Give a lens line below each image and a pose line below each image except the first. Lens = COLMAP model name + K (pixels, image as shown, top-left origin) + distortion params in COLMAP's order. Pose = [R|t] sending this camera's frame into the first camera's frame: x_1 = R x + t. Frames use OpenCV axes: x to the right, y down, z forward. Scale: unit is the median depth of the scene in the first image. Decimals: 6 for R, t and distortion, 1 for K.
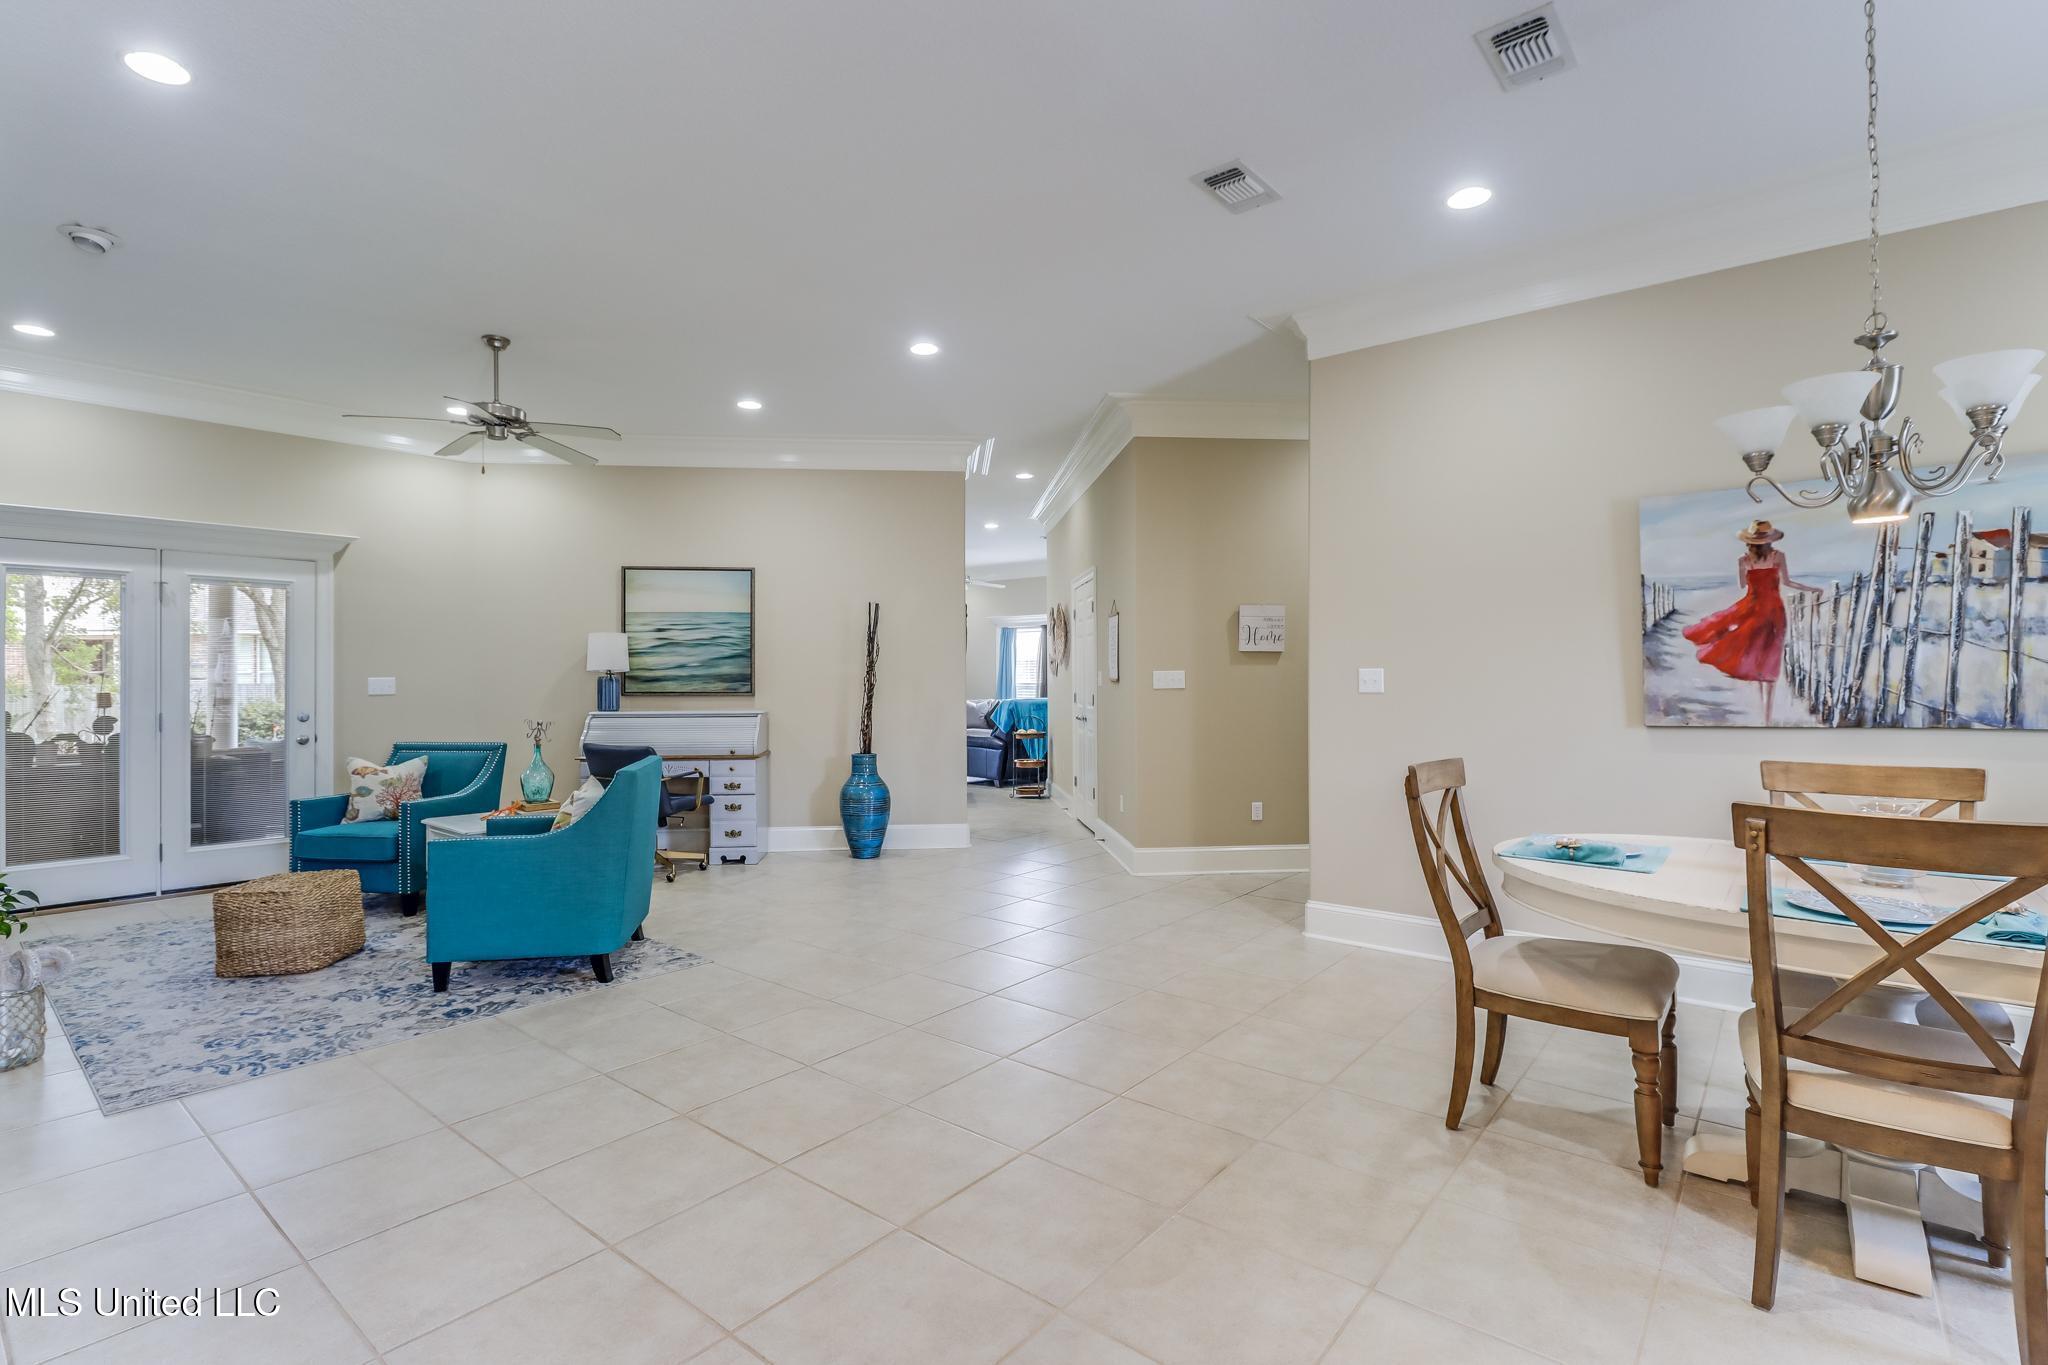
lens RADIAL K [[949.6, 0, 1023.1], [0, 949.6, 683.2], [0, 0, 1]] dist [0.001916, -0.000830]
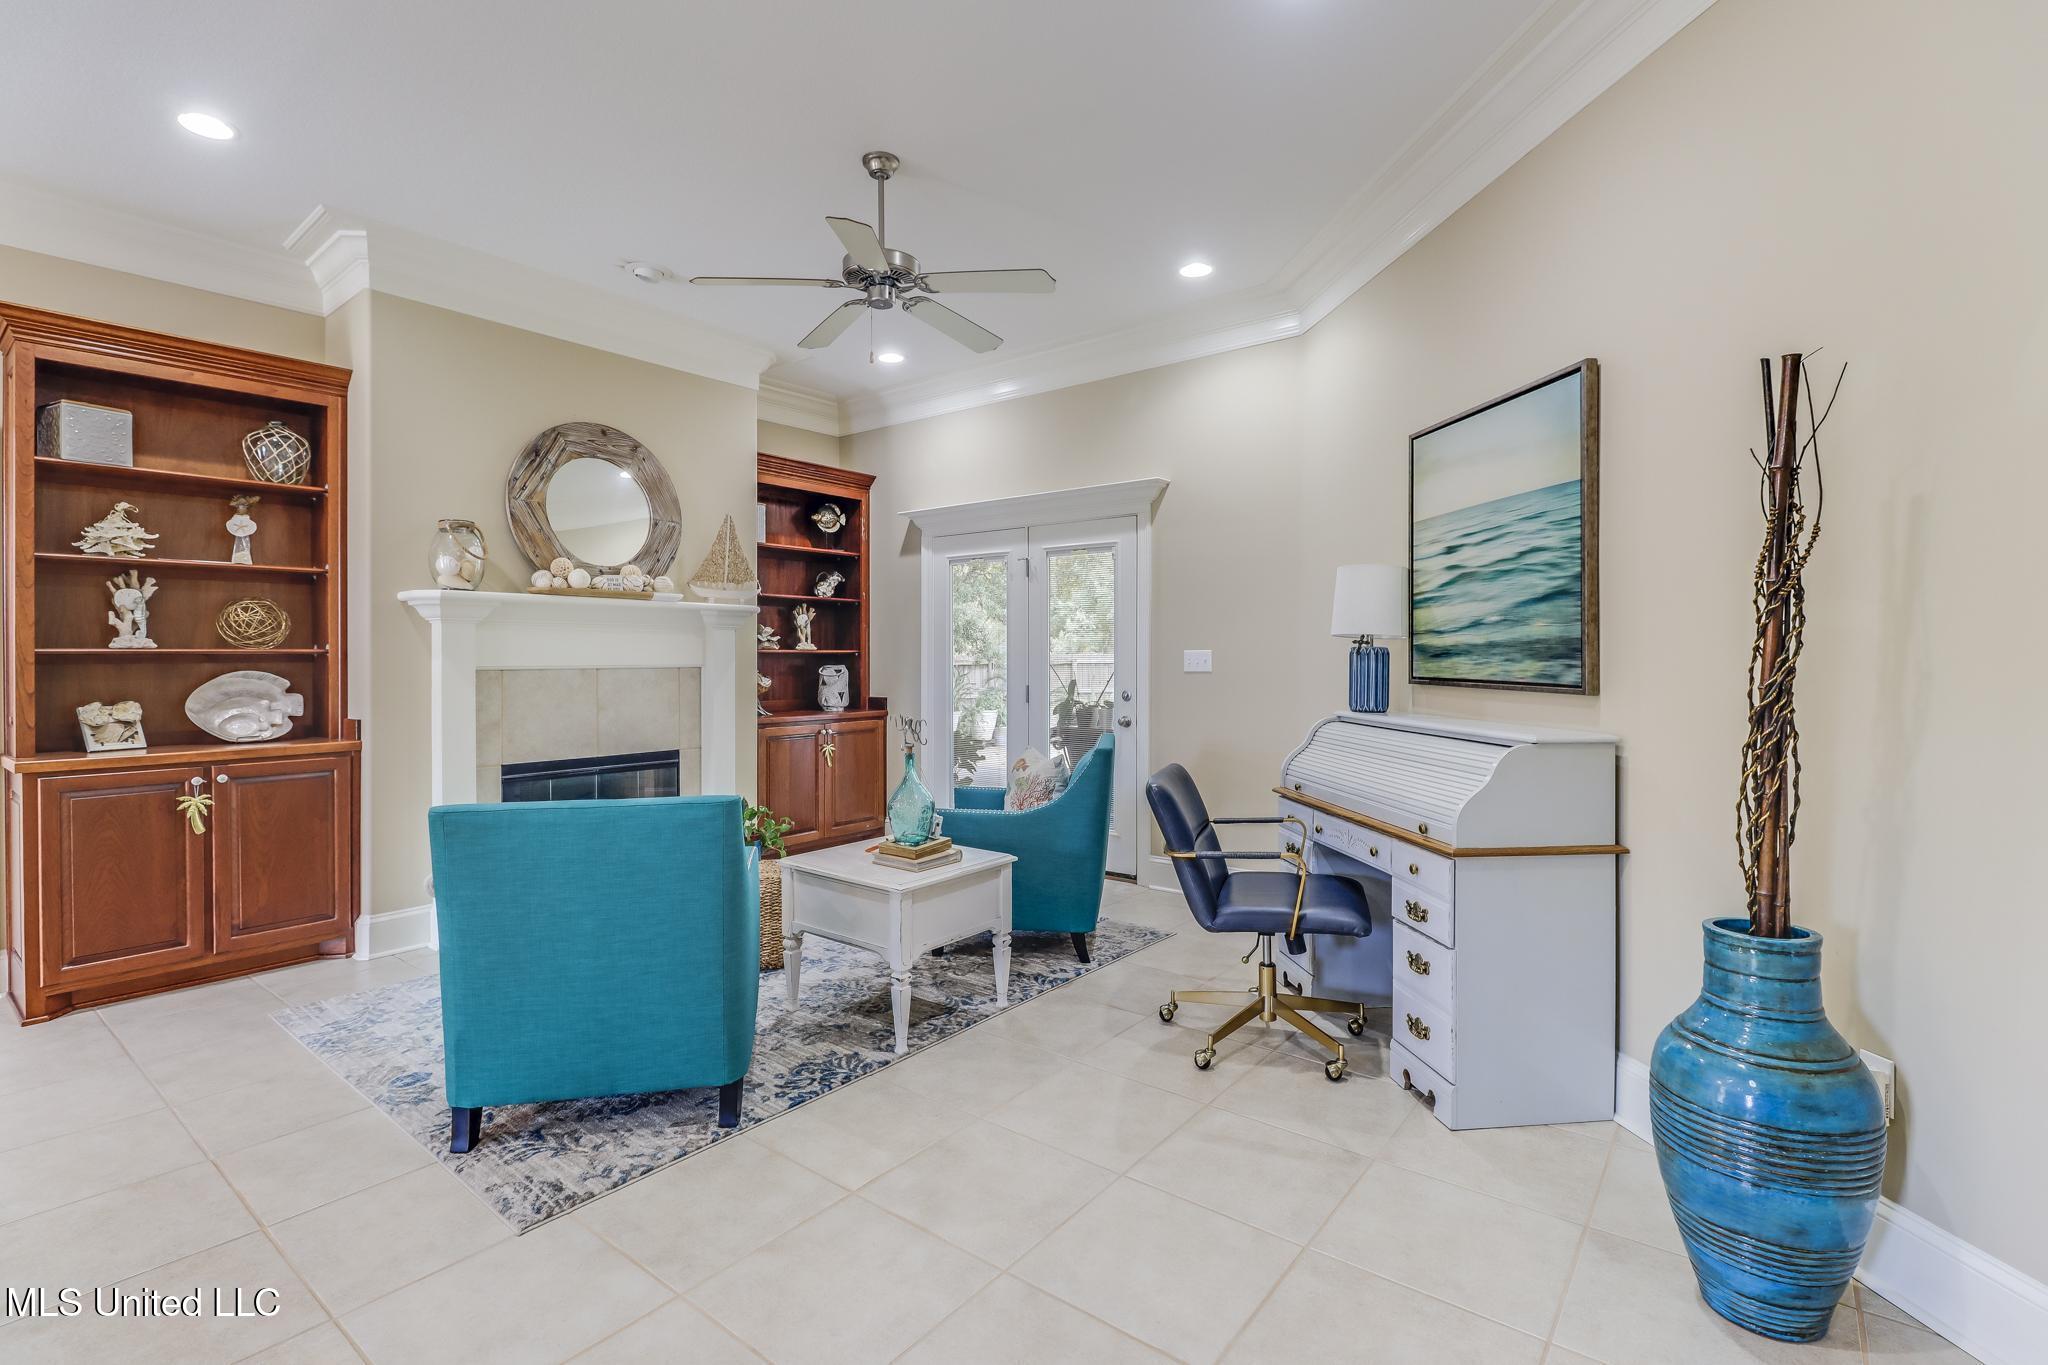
lens RADIAL K [[949.6, 0, 1024.2], [0, 949.6, 667.8], [0, 0, 1]] dist [0.001916, -0.000830]
pose [[0.008799, 0.015970, -0.999834, 0.085242], [-0.001699, 0.999871, 0.015956, -0.003010], [0.999960, 0.001559, 0.008825, 0.676753]]
